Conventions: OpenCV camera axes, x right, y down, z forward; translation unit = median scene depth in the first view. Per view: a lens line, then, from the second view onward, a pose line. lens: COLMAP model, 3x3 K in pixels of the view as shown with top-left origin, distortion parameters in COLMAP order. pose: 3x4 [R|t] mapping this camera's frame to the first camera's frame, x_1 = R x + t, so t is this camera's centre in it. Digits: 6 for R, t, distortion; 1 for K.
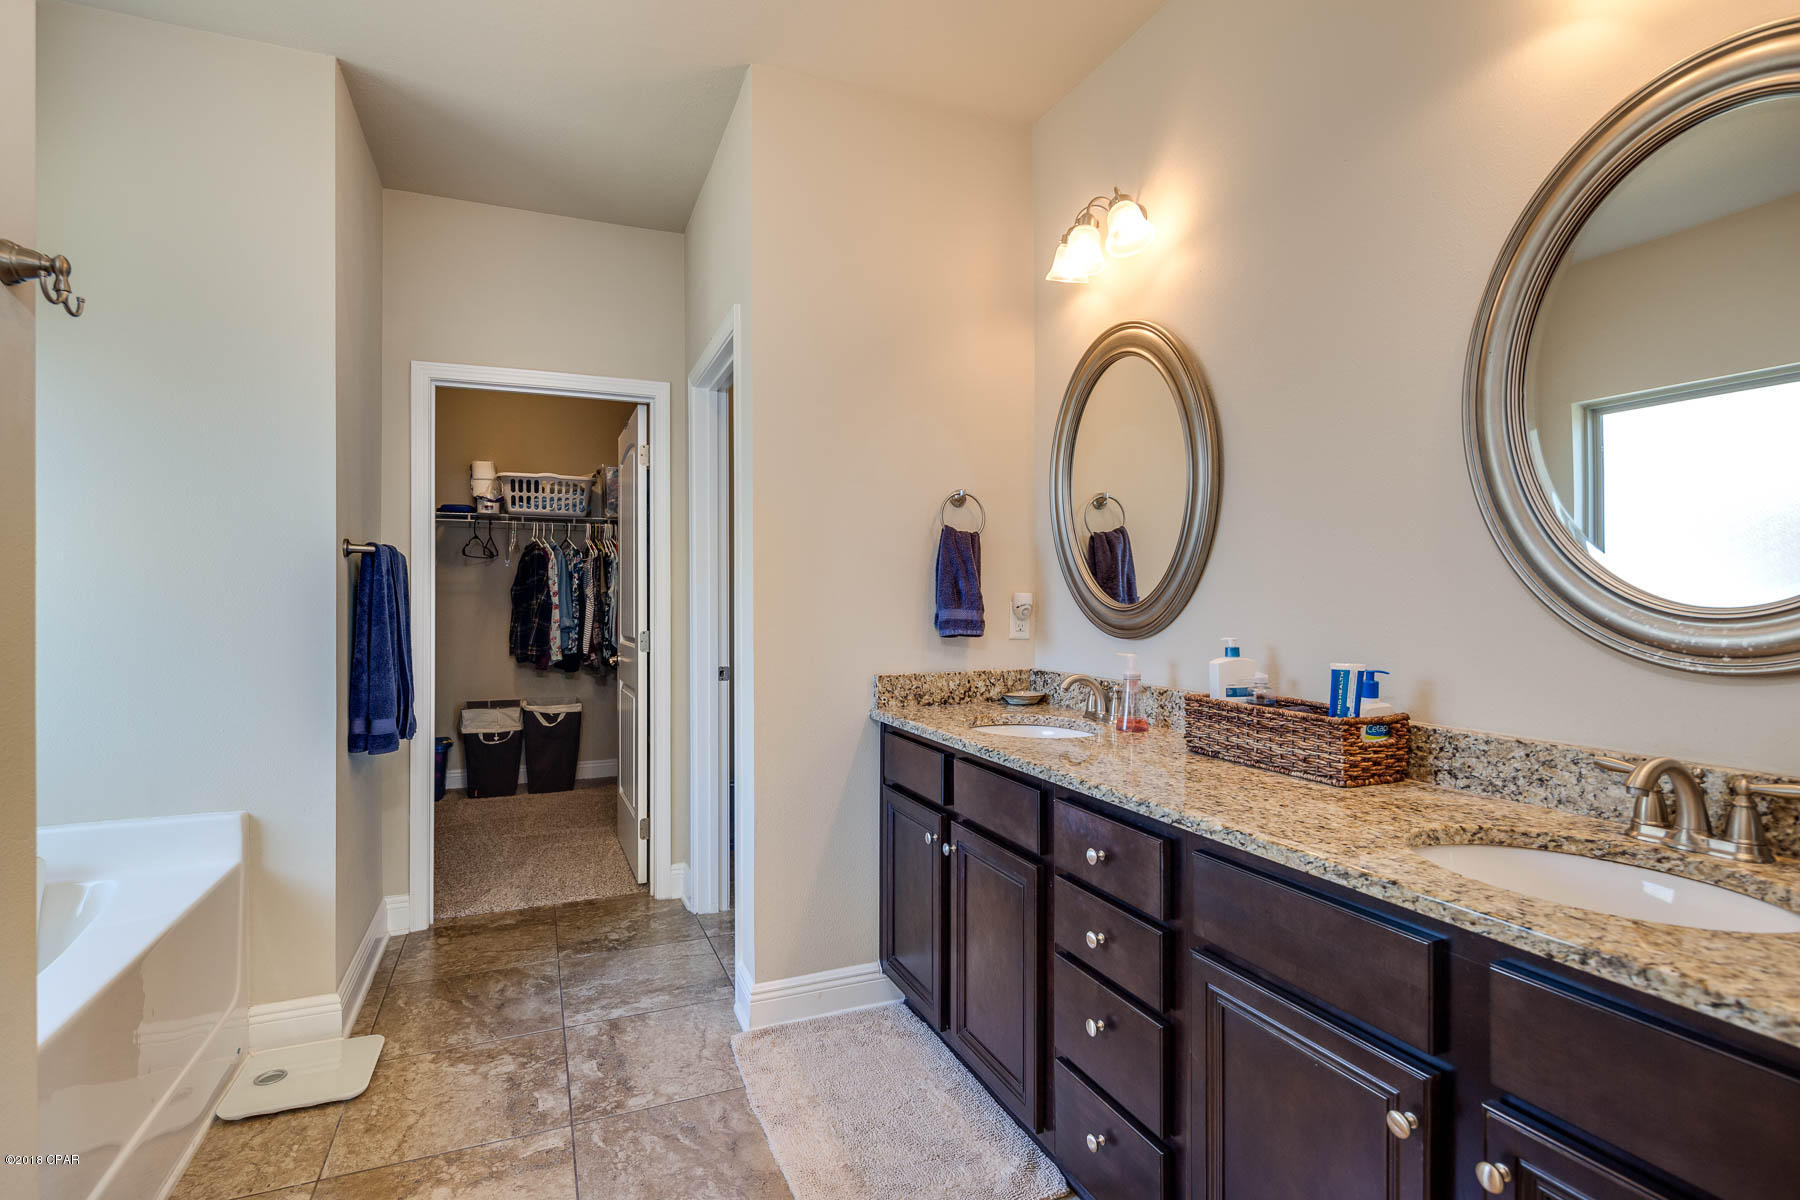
lens RADIAL K [[875.2, 0, 900.5], [0, 875.2, 607.3], [0, 0, 1]] dist [0.005710, -0.005575]
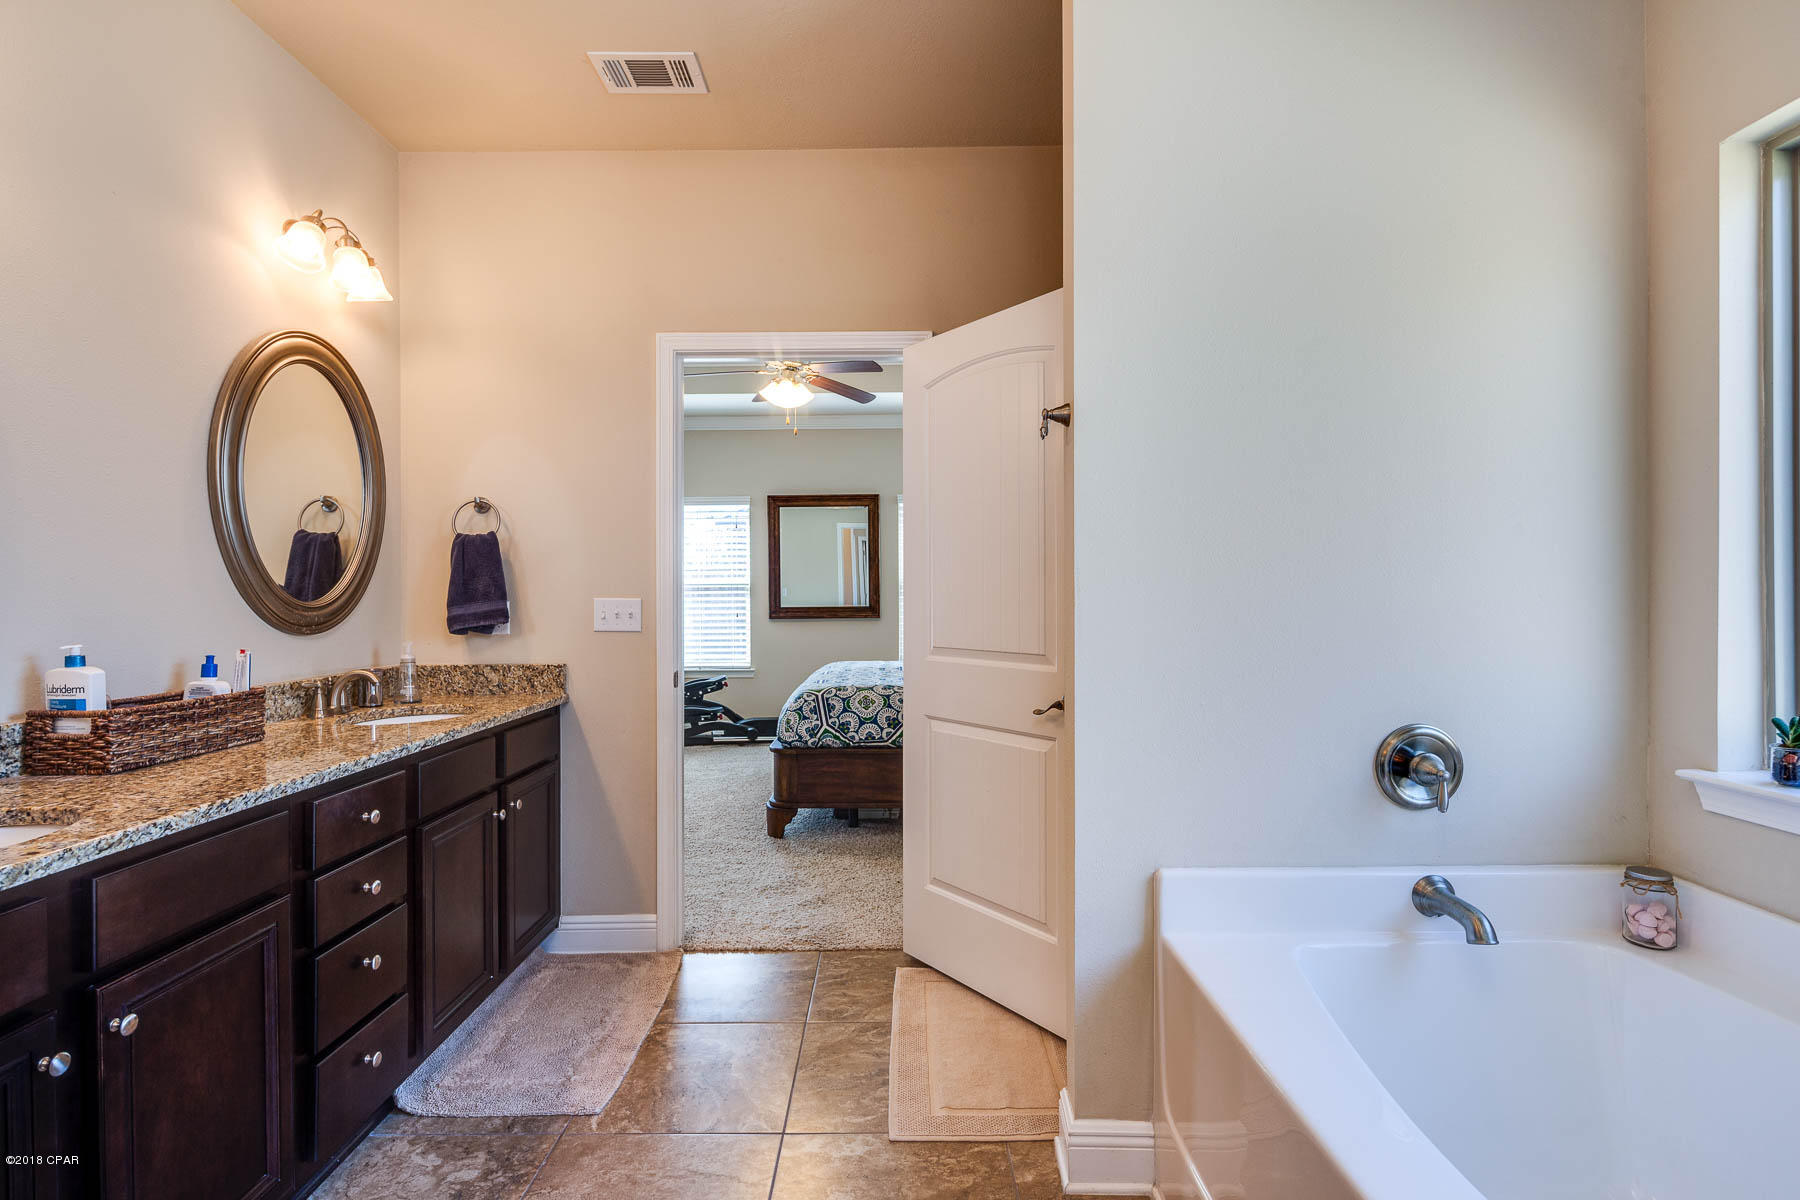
lens RADIAL K [[875.2, 0, 895.1], [0, 875.2, 597.4], [0, 0, 1]] dist [0.005710, -0.005575]
pose [[-0.935147, 0.005701, 0.354215, -0.393273], [0.007484, 0.999965, 0.003664, -0.004639], [-0.354181, 0.006077, -0.935157, 0.852042]]
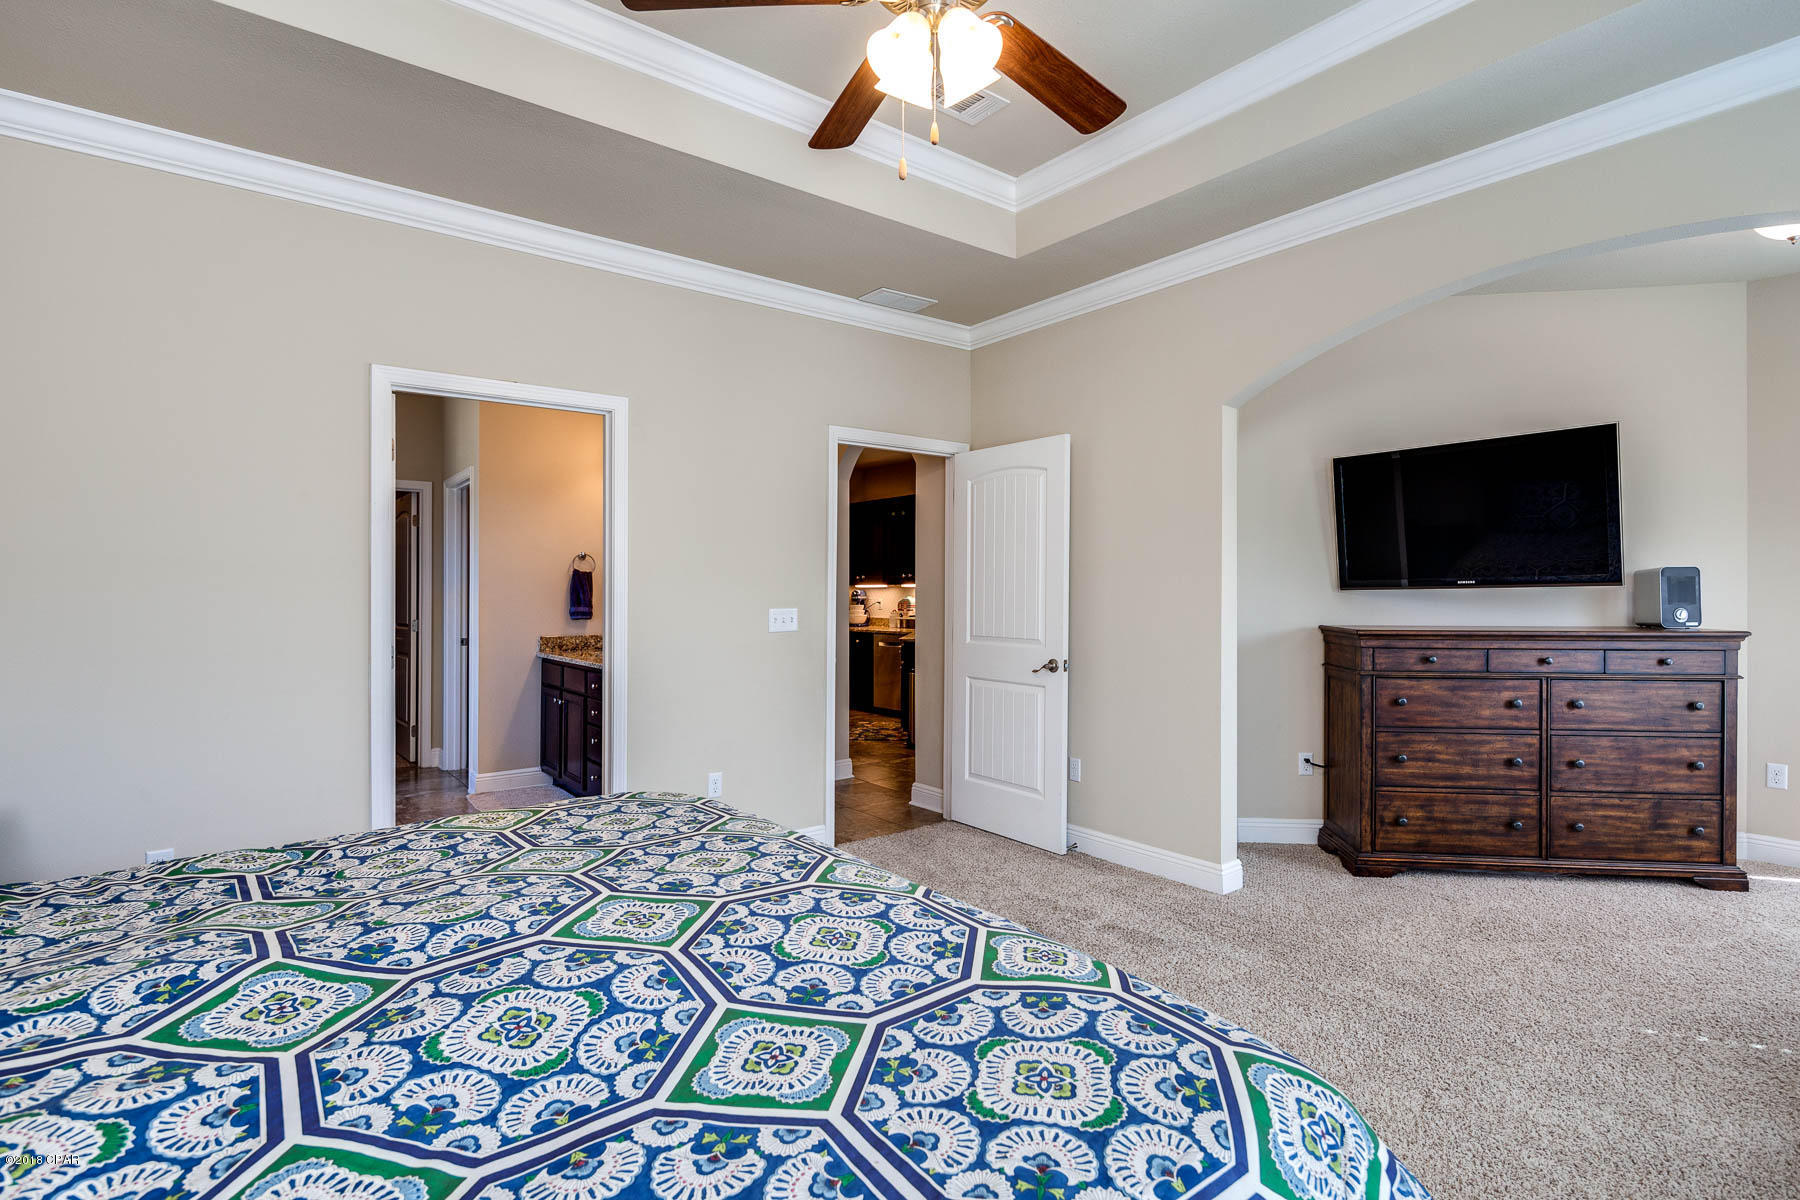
lens RADIAL K [[875.2, 0, 905.3], [0, 875.2, 599.2], [0, 0, 1]] dist [0.005710, -0.005575]
pose [[0.963944, -0.000213, 0.266107, 0.274705], [-0.000137, 0.999999, 0.001297, -0.020984], [-0.266107, -0.001287, 0.963943, -1.383916]]
